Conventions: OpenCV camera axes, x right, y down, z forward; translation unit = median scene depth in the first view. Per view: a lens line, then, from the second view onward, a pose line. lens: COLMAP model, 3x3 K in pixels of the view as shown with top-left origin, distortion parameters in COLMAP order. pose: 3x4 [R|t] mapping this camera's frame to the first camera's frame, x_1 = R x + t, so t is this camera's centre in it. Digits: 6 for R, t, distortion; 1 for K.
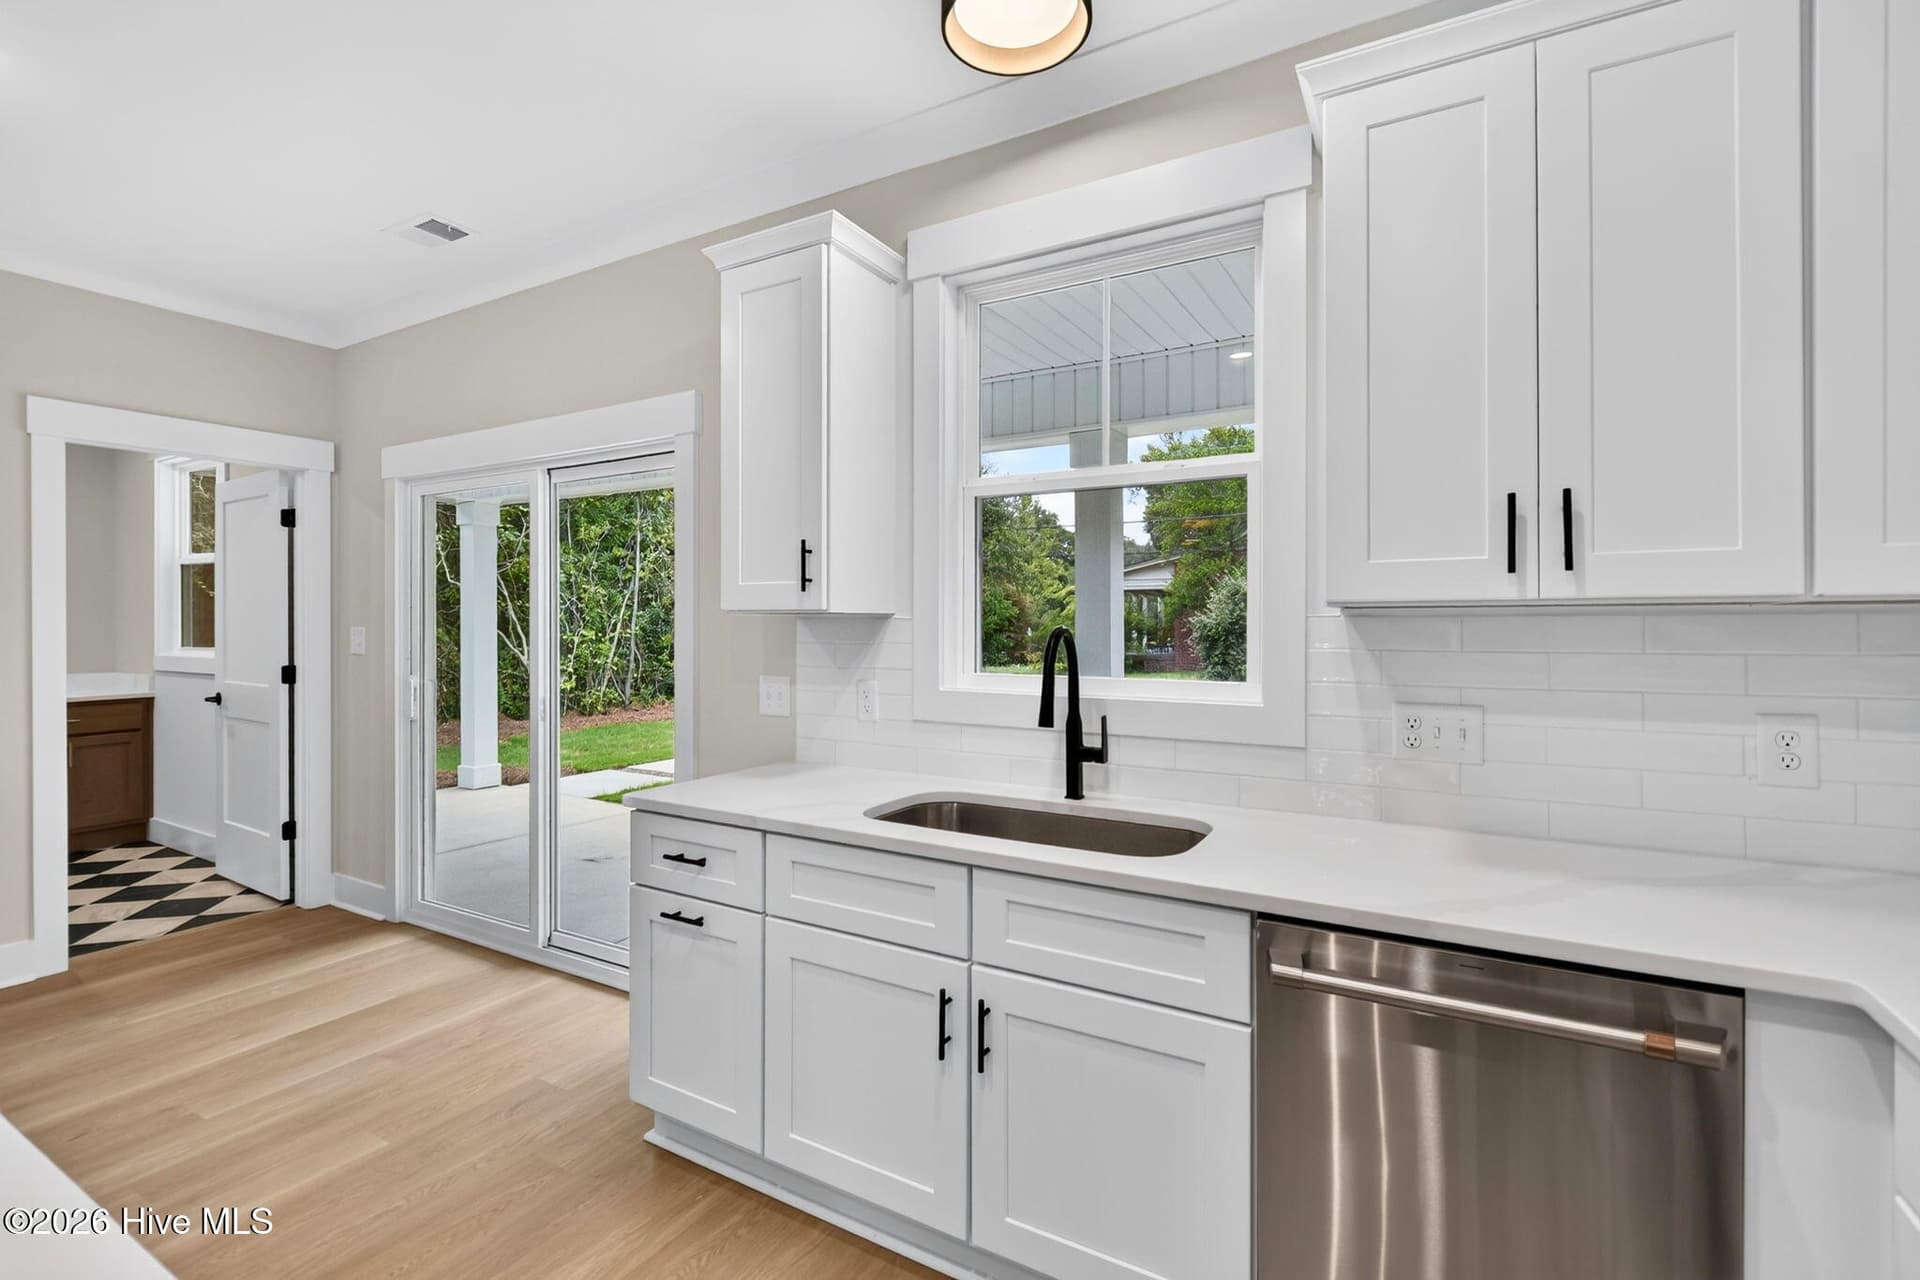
lens RADIAL K [[871.2, 0, 951.9], [0, 871.2, 630.2], [0, 0, 1]] dist [-0.003378, -0.001540]
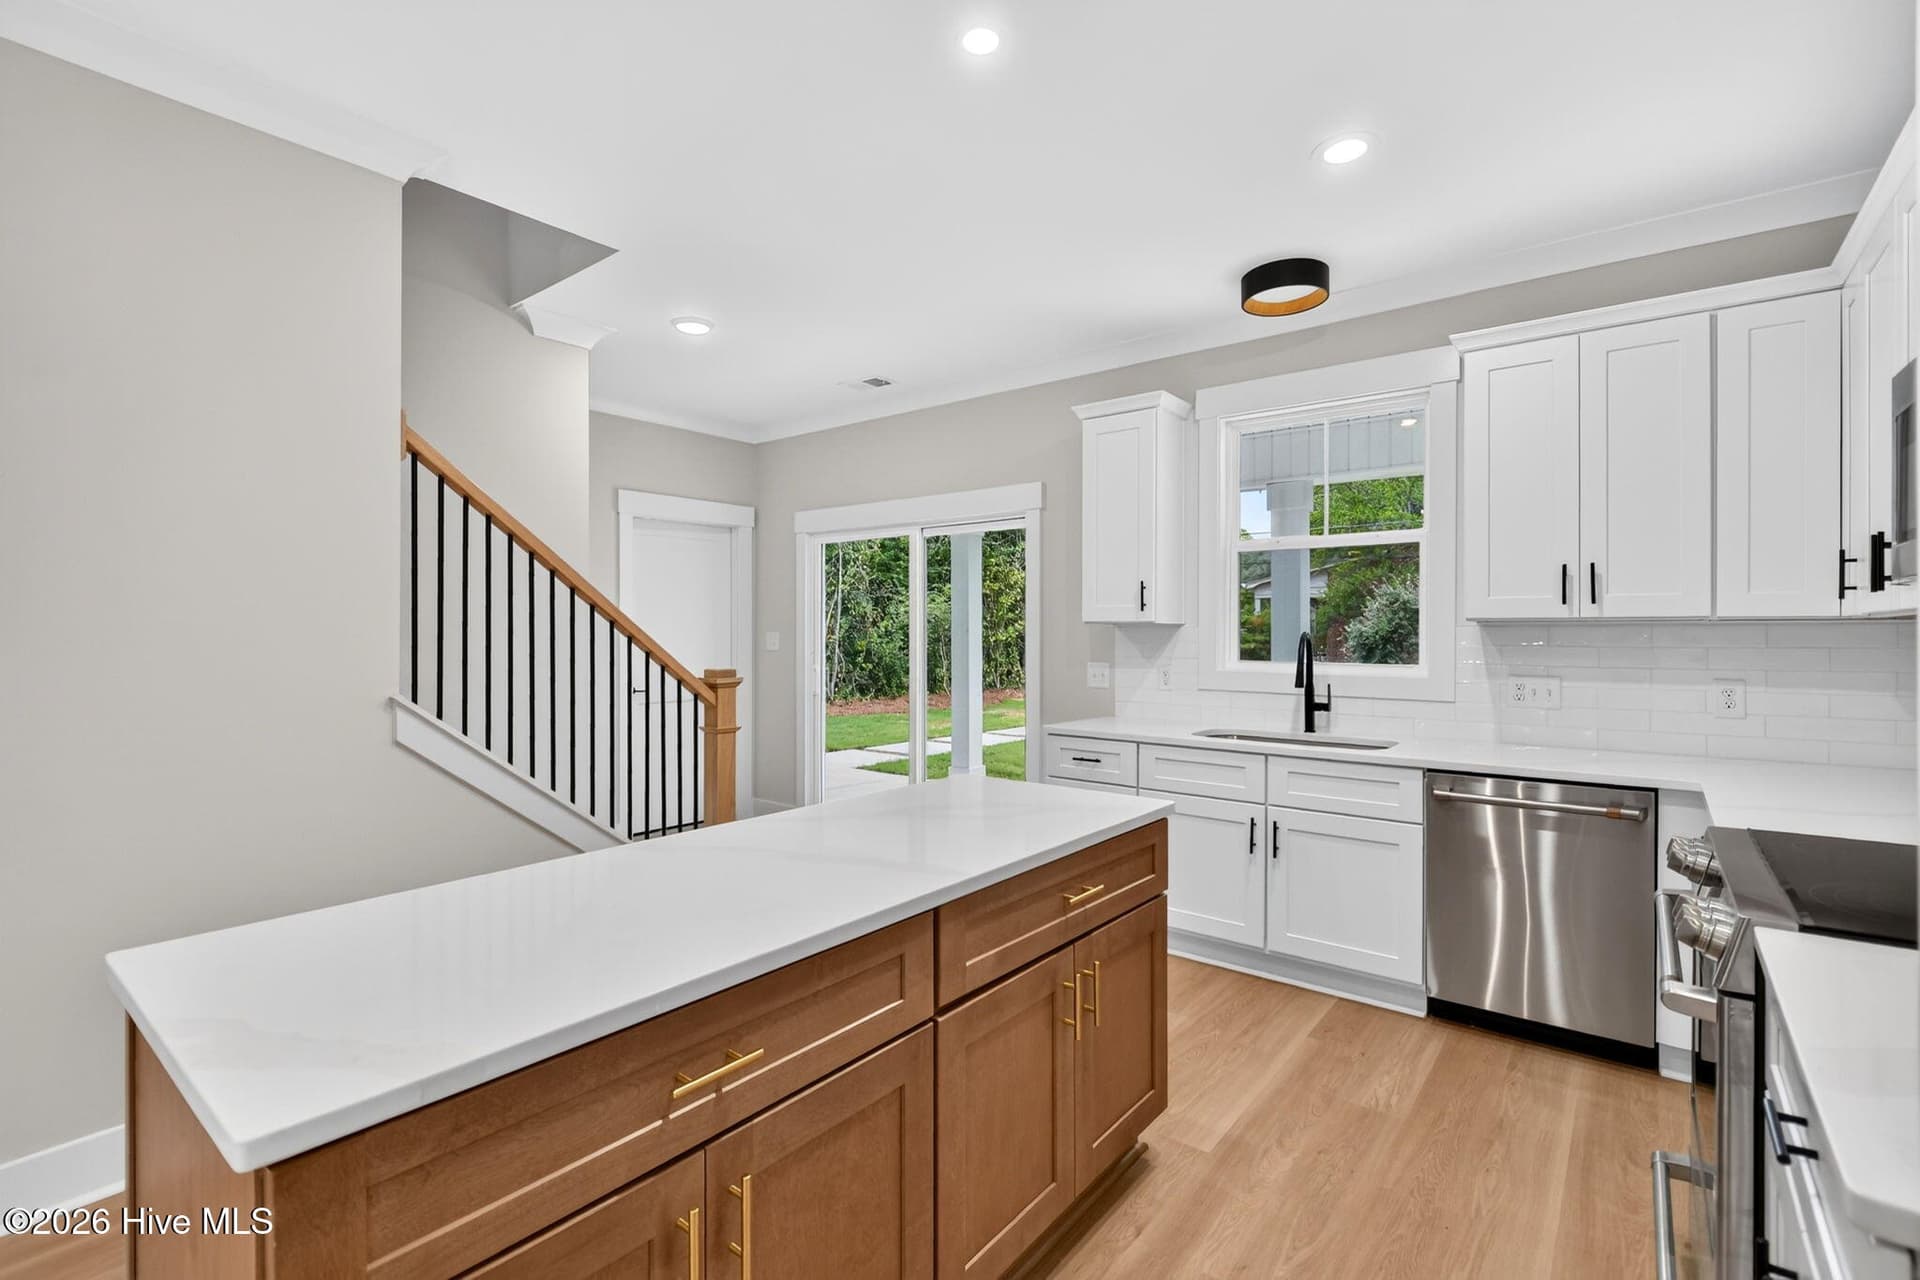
lens RADIAL K [[871.2, 0, 950.7], [0, 871.2, 634.8], [0, 0, 1]] dist [-0.003378, -0.001540]
pose [[0.988166, 0.003237, -0.153351, -0.274702], [-0.003799, 0.999987, -0.003370, 0.009480], [0.153338, 0.003913, 0.988166, -0.742382]]
